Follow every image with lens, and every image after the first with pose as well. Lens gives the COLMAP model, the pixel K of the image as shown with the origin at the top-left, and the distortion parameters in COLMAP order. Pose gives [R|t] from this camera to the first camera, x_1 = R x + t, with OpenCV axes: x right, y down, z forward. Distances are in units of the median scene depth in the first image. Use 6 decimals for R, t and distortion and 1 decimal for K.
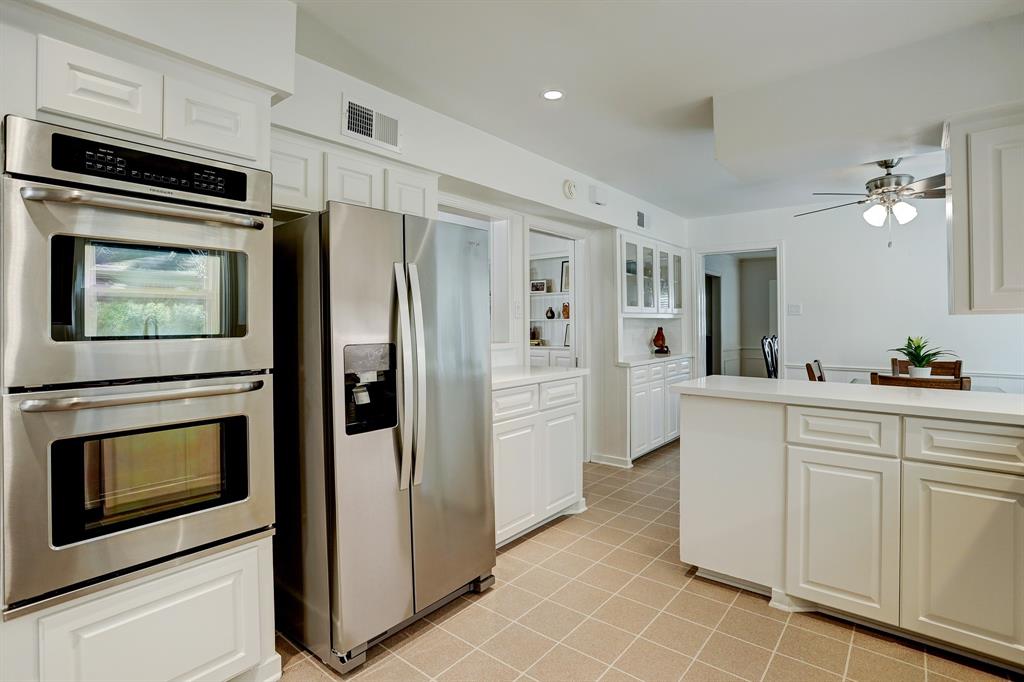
lens RADIAL K [[501.4, 0, 512.5], [0, 501.4, 322.4], [0, 0, 1]] dist [-0.046569, 0.008399]
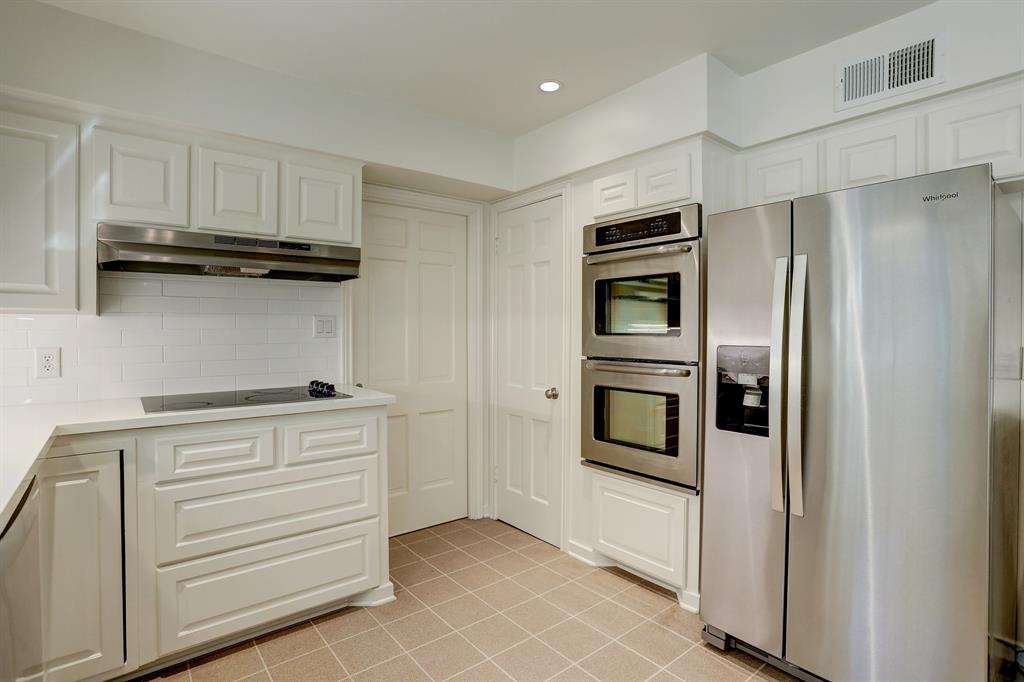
lens RADIAL K [[501.4, 0, 513.1], [0, 501.4, 338.0], [0, 0, 1]] dist [-0.046569, 0.008399]
pose [[-0.197818, 0.020449, -0.980025, 0.638785], [0.002867, 0.999790, 0.020282, 0.005636], [0.980235, 0.001203, -0.197835, 0.616224]]
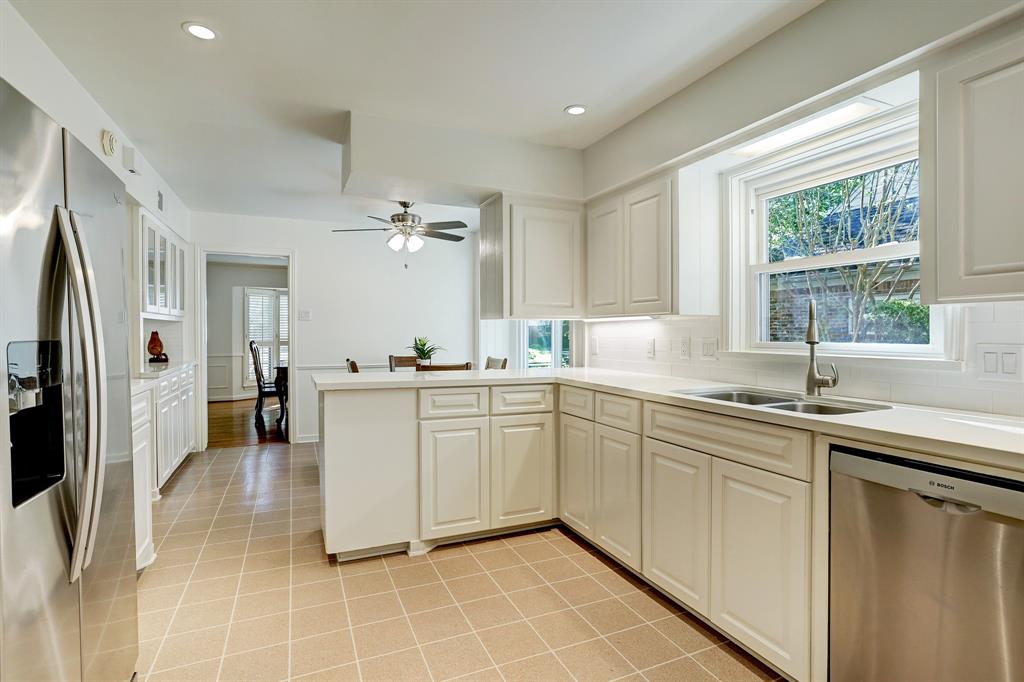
lens RADIAL K [[501.4, 0, 510.5], [0, 501.4, 339.6], [0, 0, 1]] dist [-0.046569, 0.008399]
pose [[0.446288, -0.009690, 0.894837, -0.450237], [-0.003763, 0.999912, 0.012704, 0.026264], [-0.894882, -0.009037, 0.446212, 0.229995]]
